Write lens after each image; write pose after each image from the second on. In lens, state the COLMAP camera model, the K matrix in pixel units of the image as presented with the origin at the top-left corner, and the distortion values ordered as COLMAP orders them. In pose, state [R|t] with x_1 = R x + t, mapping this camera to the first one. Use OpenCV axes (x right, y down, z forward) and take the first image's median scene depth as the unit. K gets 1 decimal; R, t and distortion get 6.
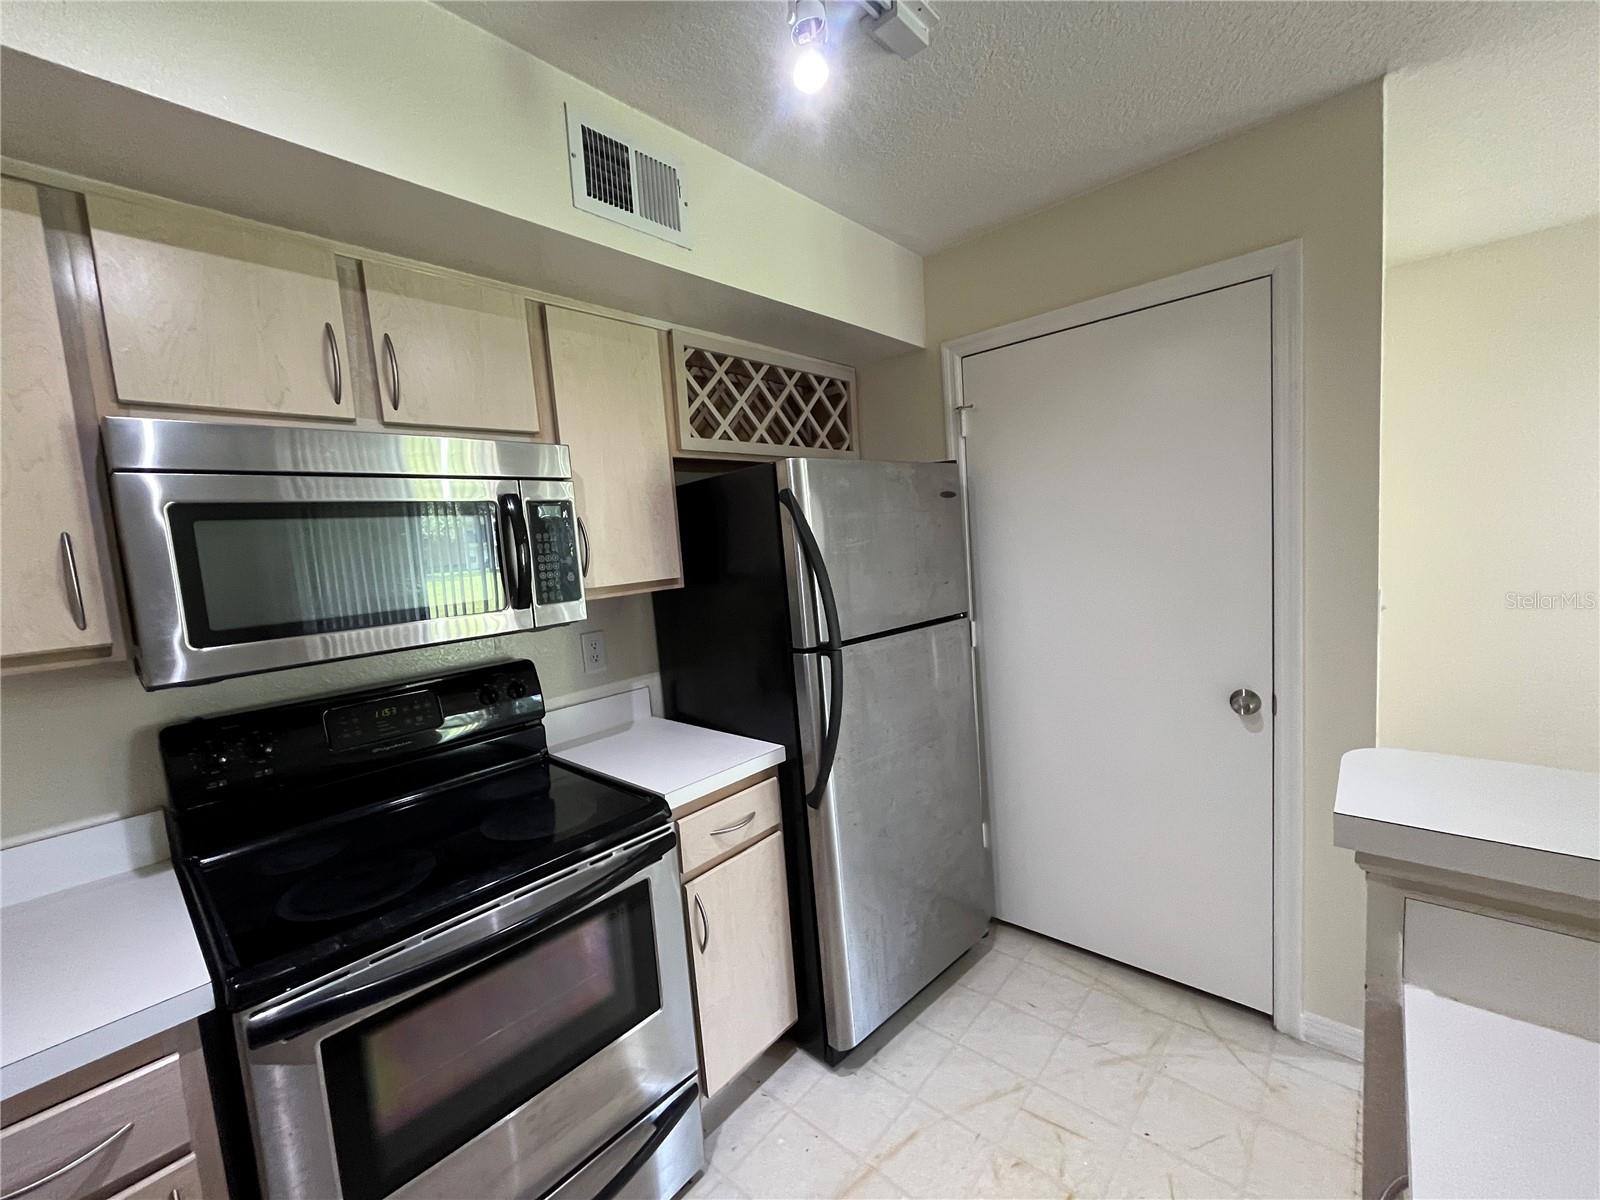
lens RADIAL K [[647.6, 0, 794.3], [0, 647.6, 603.8], [0, 0, 1]] dist [-0.001037, -0.000020]
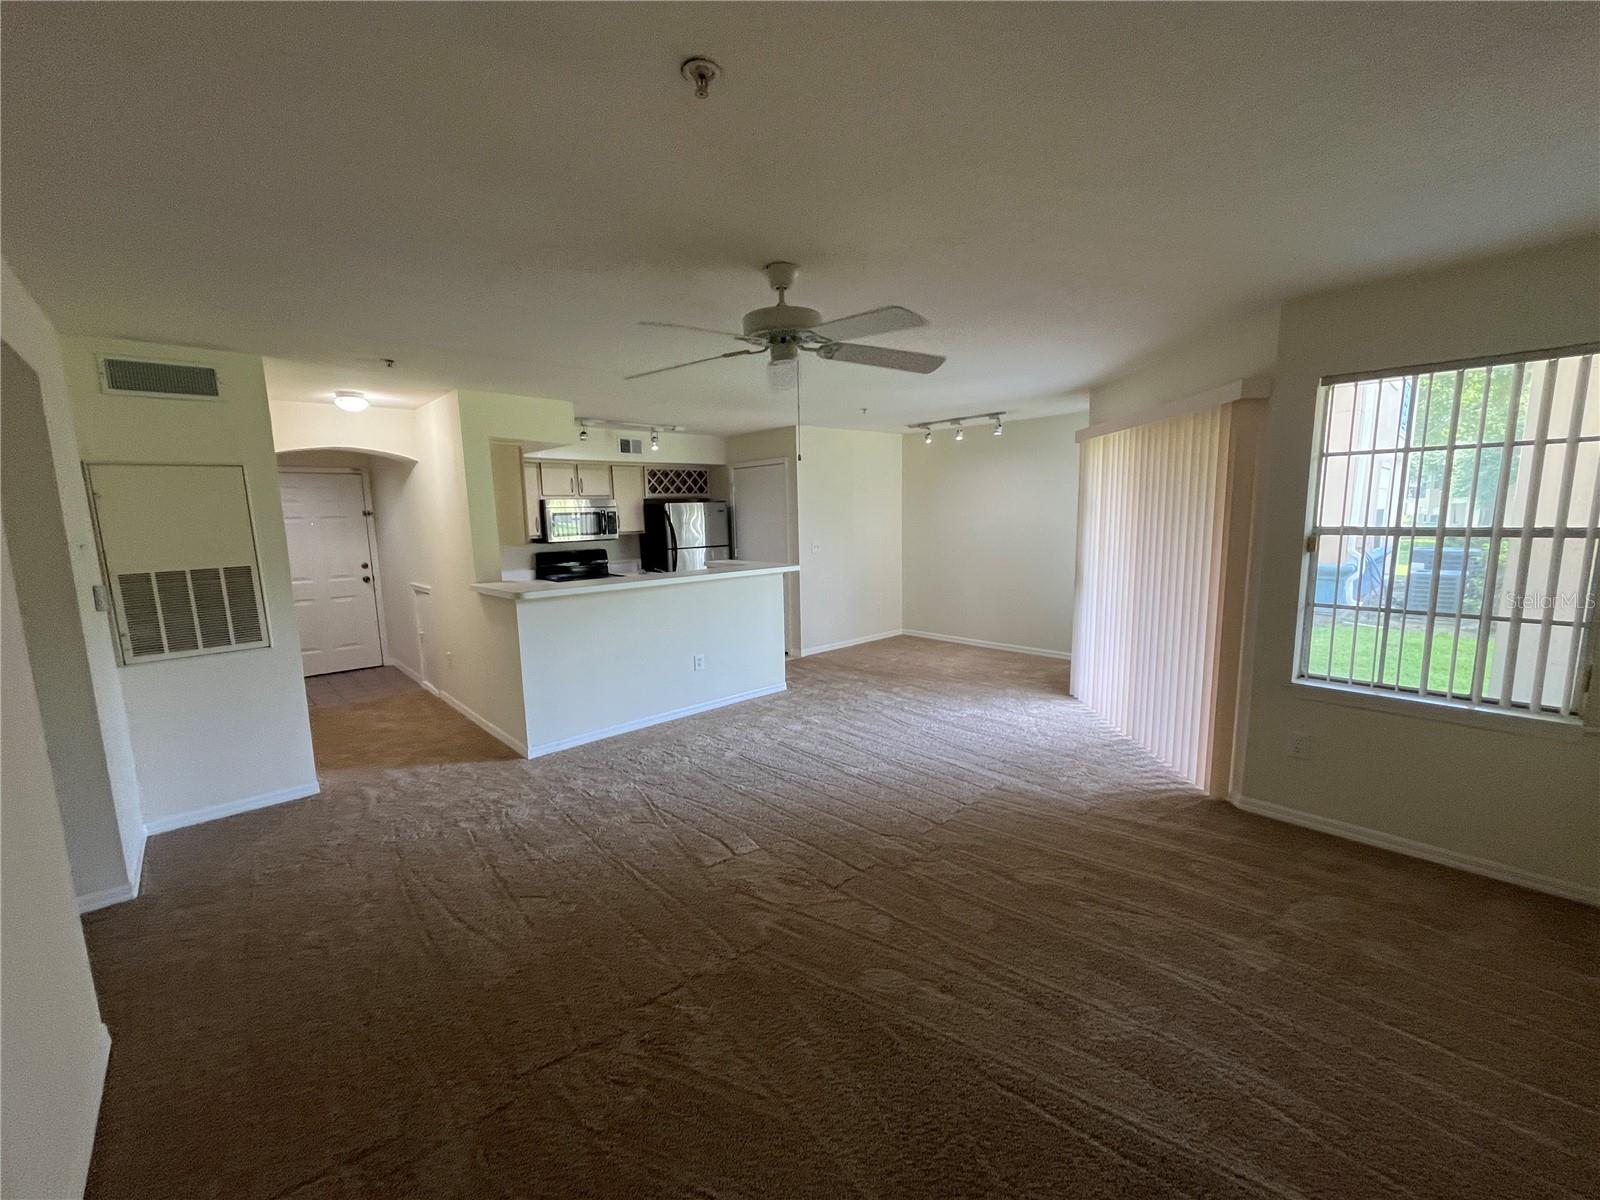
lens RADIAL K [[647.6, 0, 794.3], [0, 647.6, 603.8], [0, 0, 1]] dist [-0.001037, -0.000020]
pose [[0.994437, 0.058868, -0.087349, 1.040093], [-0.054536, 0.997199, 0.051182, 0.144524], [0.090117, -0.046133, 0.994862, -2.681817]]
